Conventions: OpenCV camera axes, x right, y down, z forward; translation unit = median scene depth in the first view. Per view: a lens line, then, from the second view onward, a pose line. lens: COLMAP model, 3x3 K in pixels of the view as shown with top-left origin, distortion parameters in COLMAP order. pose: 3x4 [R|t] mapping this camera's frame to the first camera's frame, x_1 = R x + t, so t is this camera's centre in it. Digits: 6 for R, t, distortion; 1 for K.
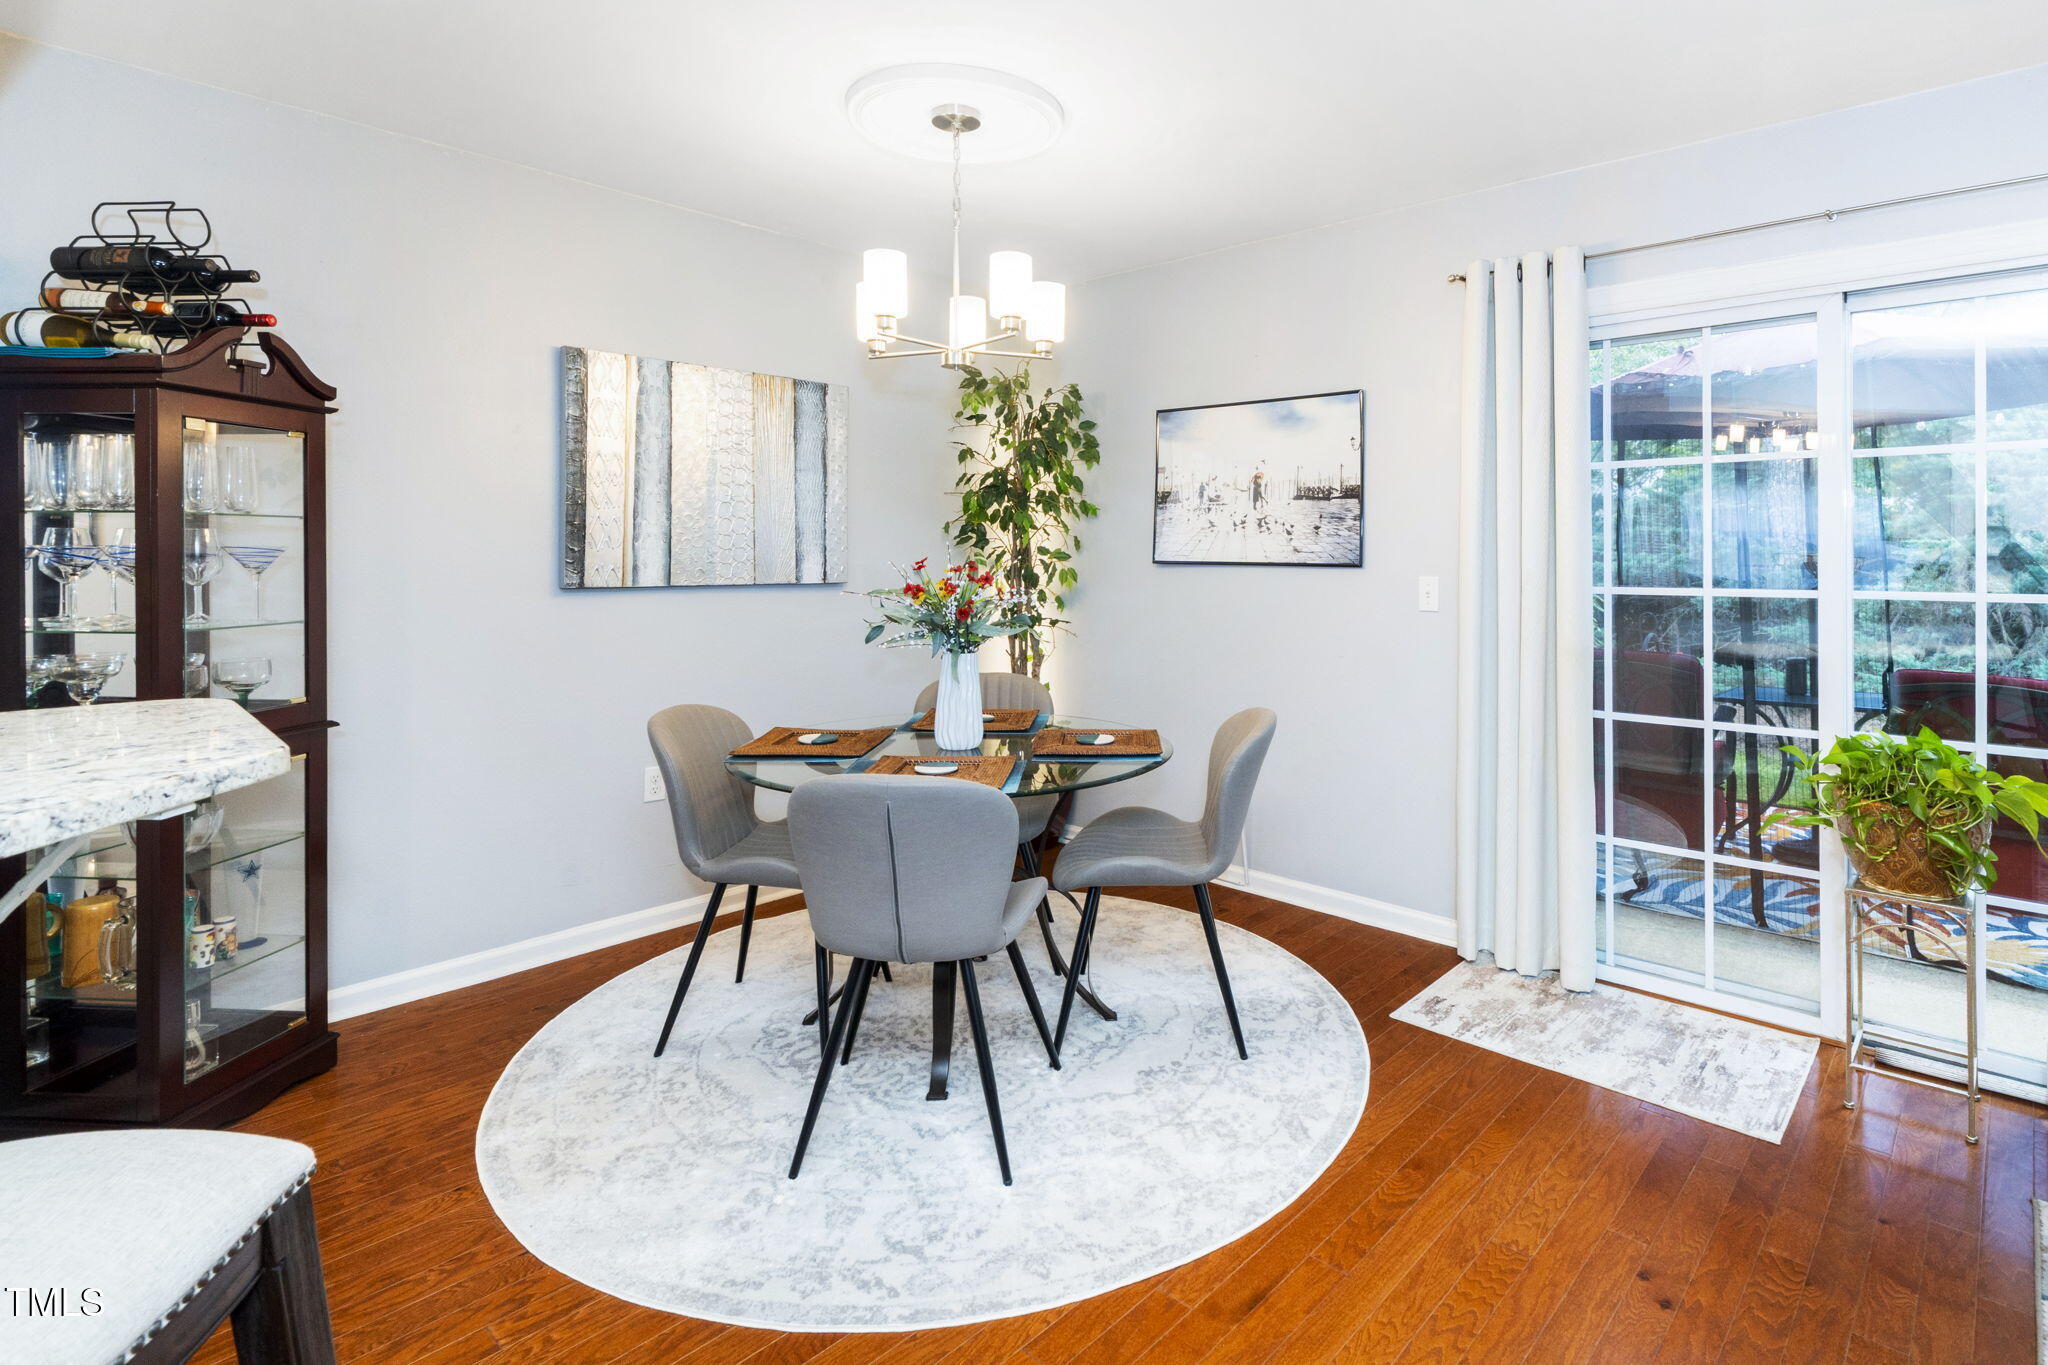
lens RADIAL K [[1004.5, 0, 1119.5], [0, 1004.5, 575.2], [0, 0, 1]] dist [-0.012932, 0.000064]
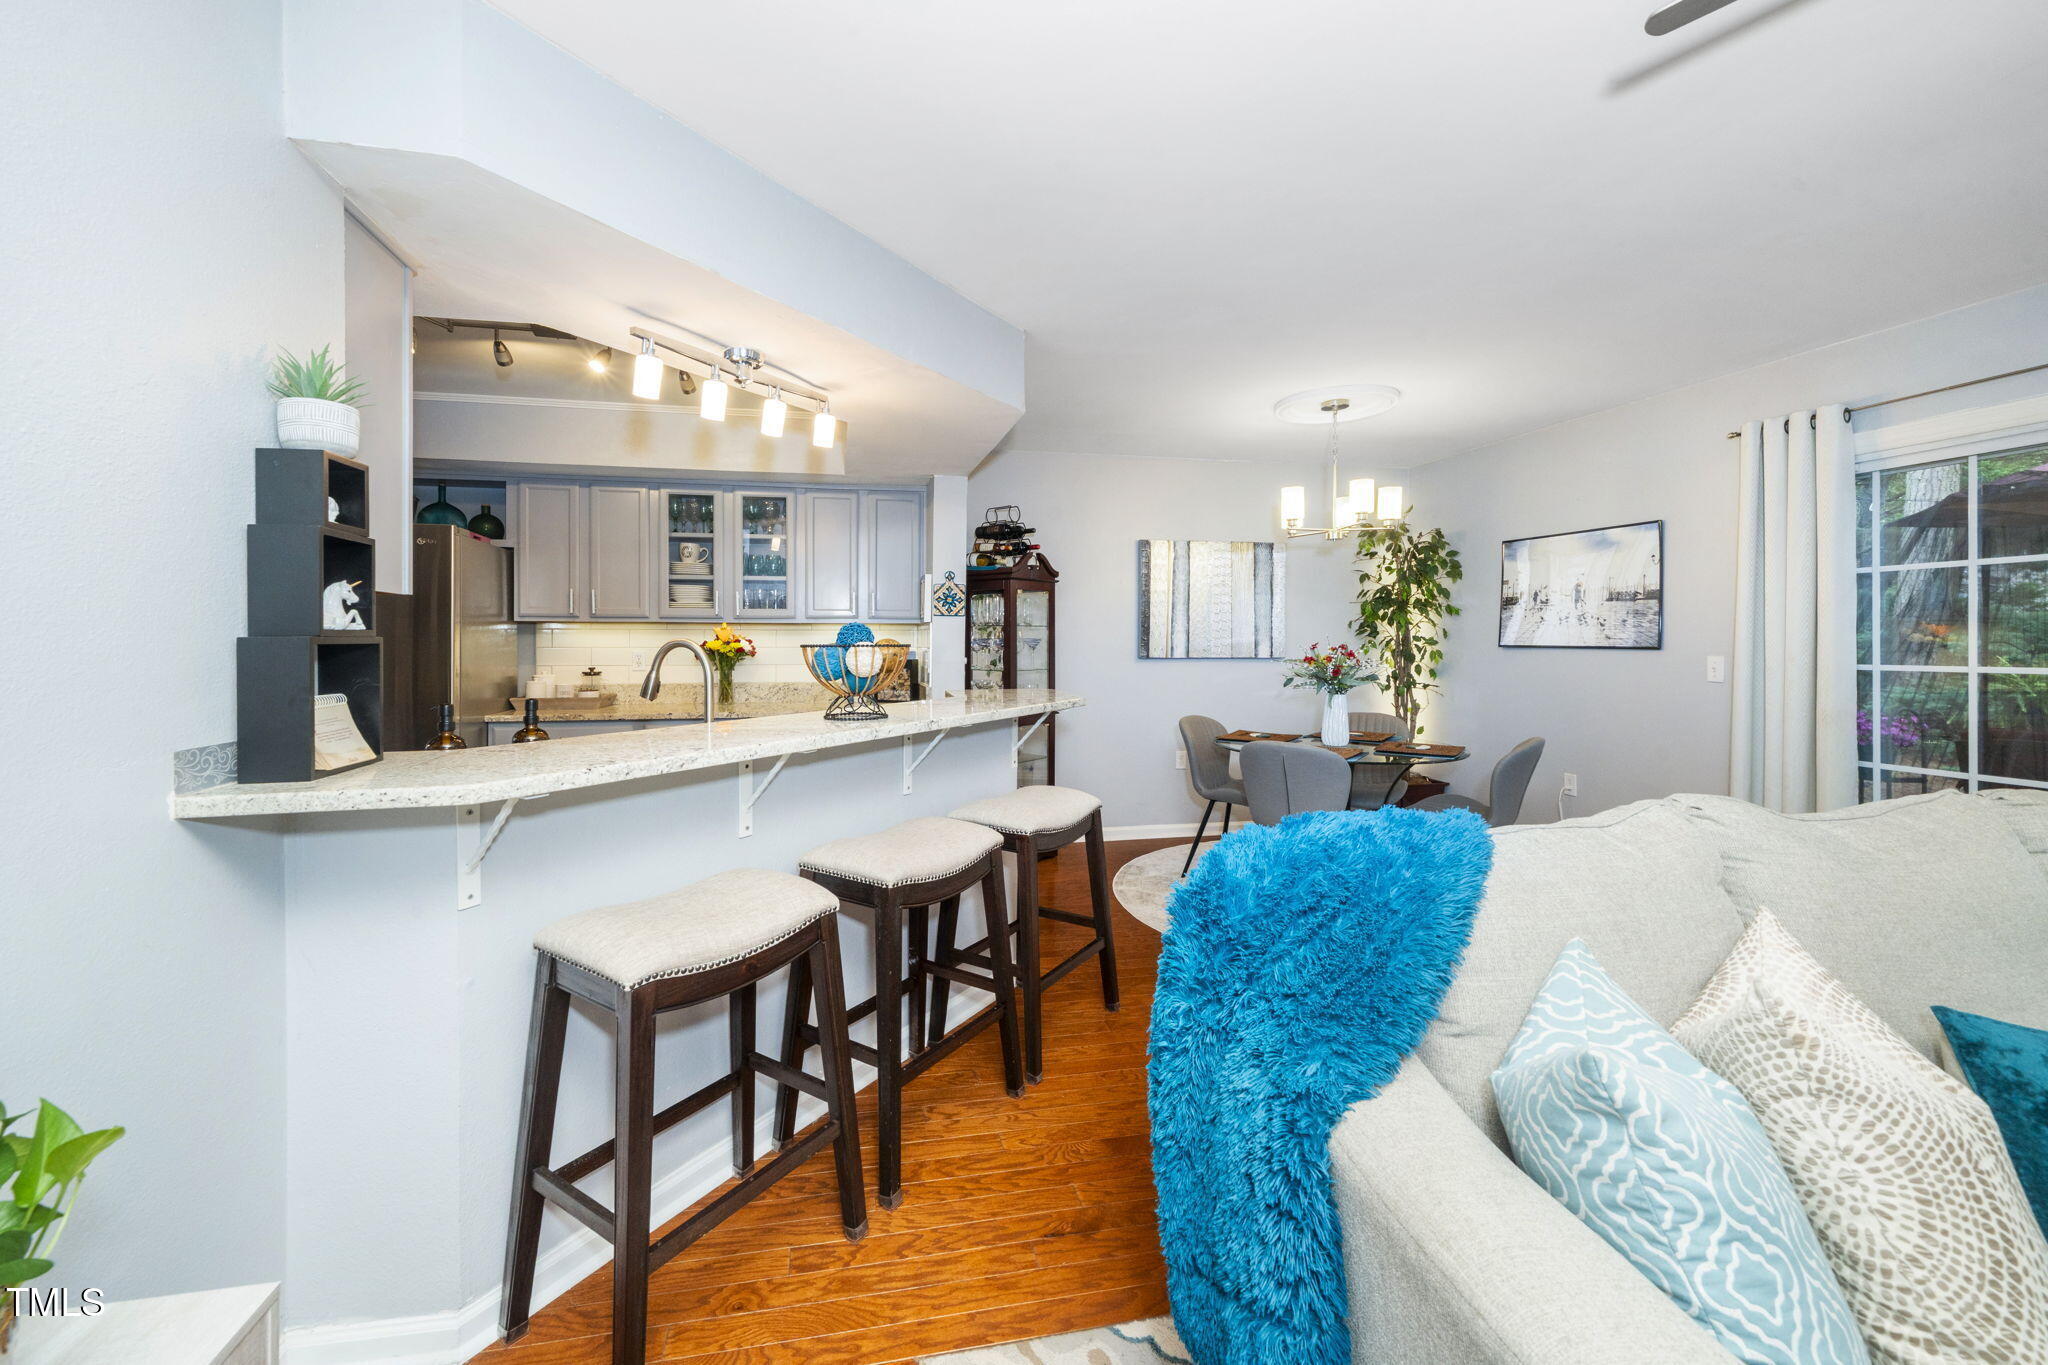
lens RADIAL K [[813.7, 0, 1028.2], [0, 813.7, 641.9], [0, 0, 1]] dist [0.000517, -0.000059]
pose [[0.818424, -0.002674, -0.574609, 0.166283], [-0.009857, 0.999777, -0.018693, 0.010513], [0.574531, 0.020962, 0.818214, -0.384051]]
